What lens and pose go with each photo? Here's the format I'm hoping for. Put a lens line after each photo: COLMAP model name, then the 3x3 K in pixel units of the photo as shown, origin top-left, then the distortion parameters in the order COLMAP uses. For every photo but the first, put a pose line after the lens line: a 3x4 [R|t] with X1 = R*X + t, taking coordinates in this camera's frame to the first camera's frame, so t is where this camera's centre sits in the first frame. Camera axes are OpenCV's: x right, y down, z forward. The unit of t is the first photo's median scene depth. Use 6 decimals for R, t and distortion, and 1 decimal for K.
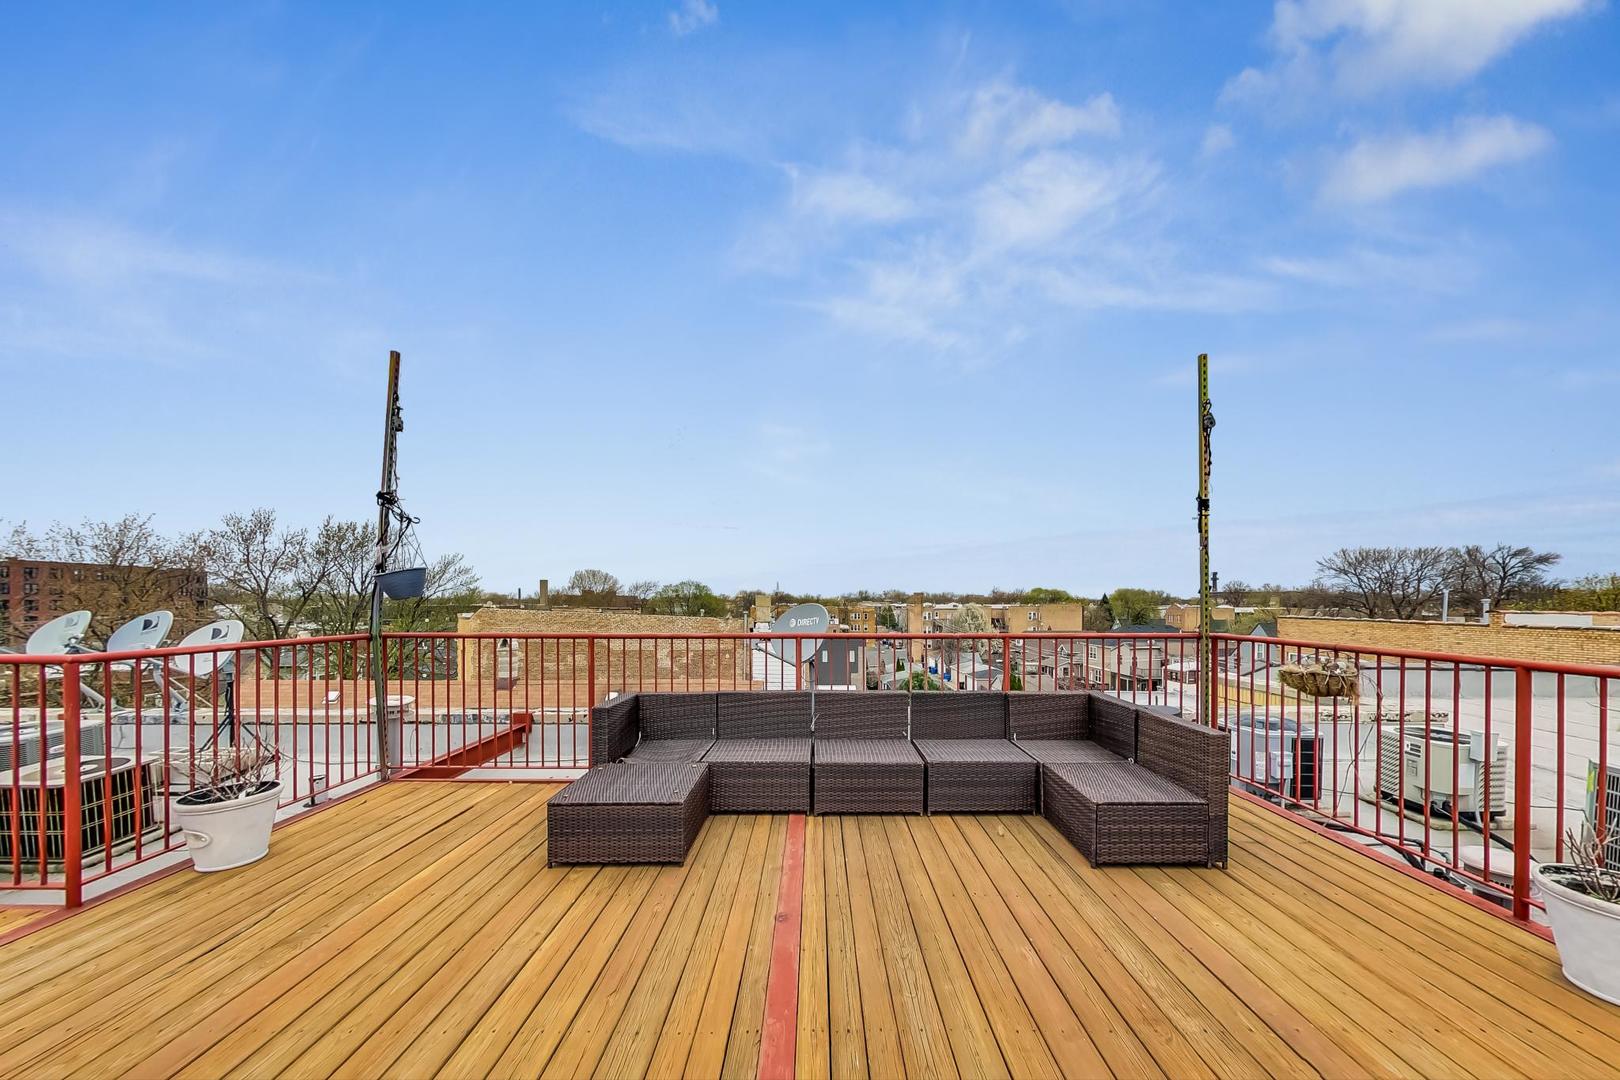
lens RADIAL K [[559.9, 0, 810.1], [0, 559.9, 605.8], [0, 0, 1]] dist [-0.002039, -0.000123]
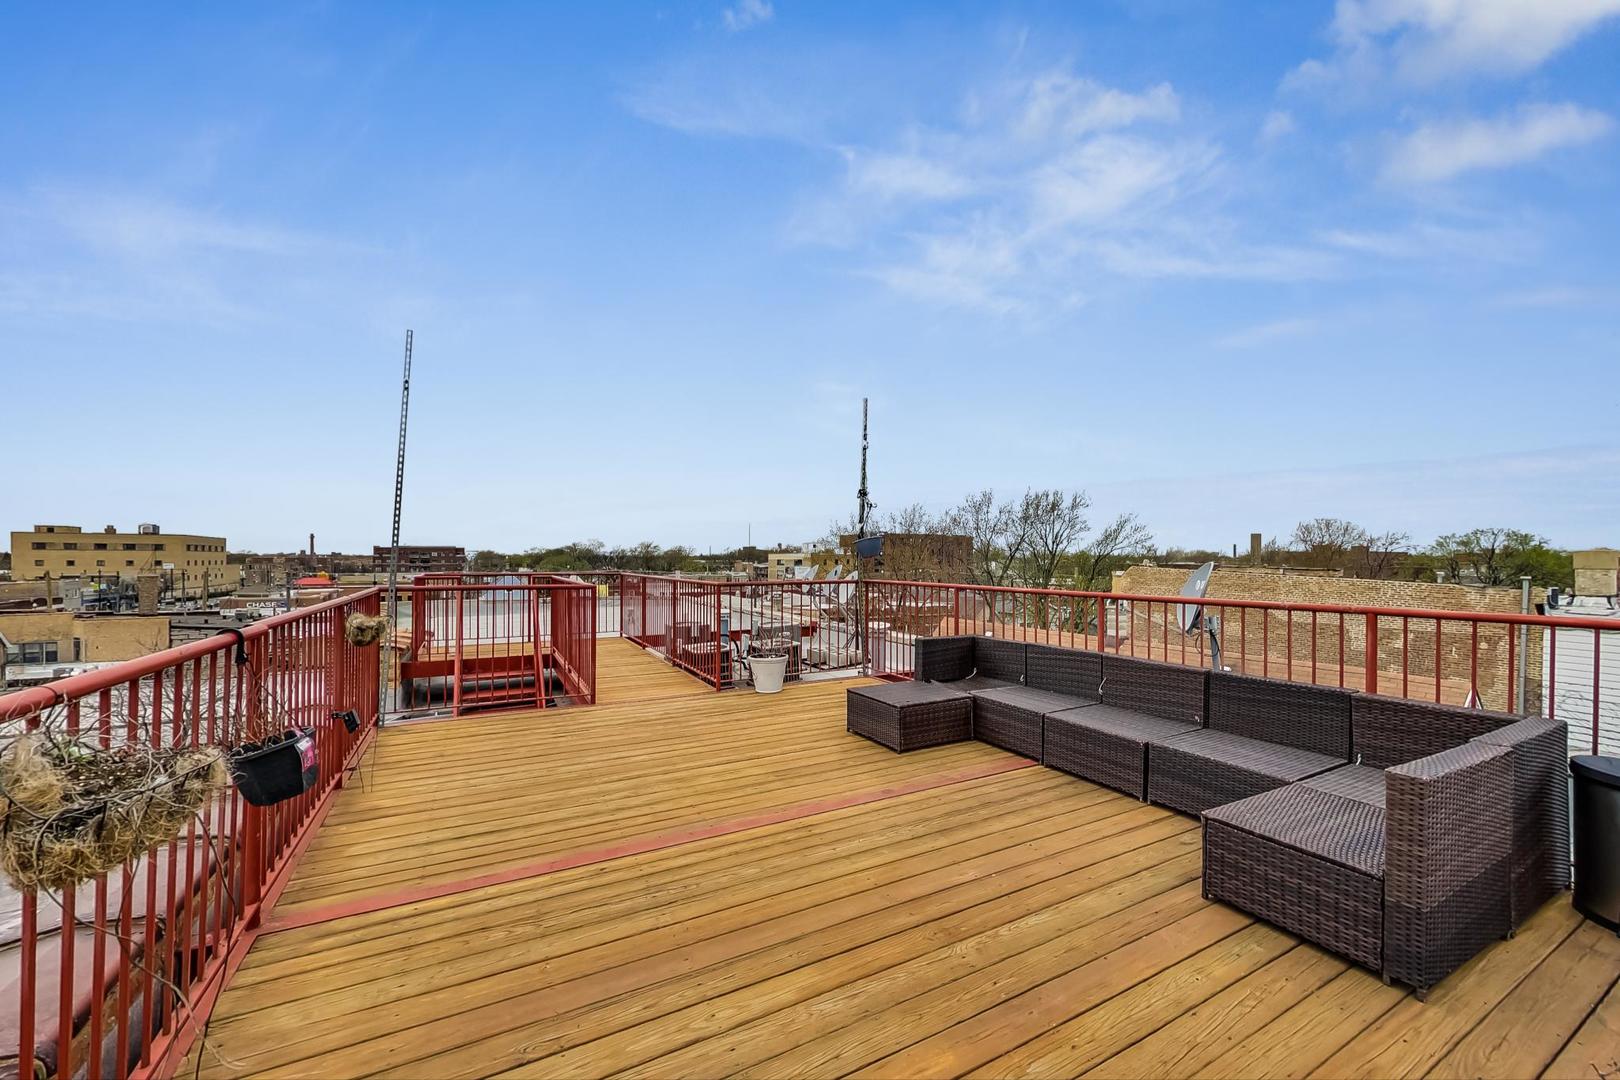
lens RADIAL K [[560.5, 0, 810.0], [0, 560.5, 540.0], [0, 0, 1]] dist [-0.000386, -0.000025]
pose [[0.522451, -0.025517, -0.852288, 0.707661], [-0.011337, 0.999256, -0.036867, -0.001404], [0.852594, 0.028924, 0.521772, 0.075475]]
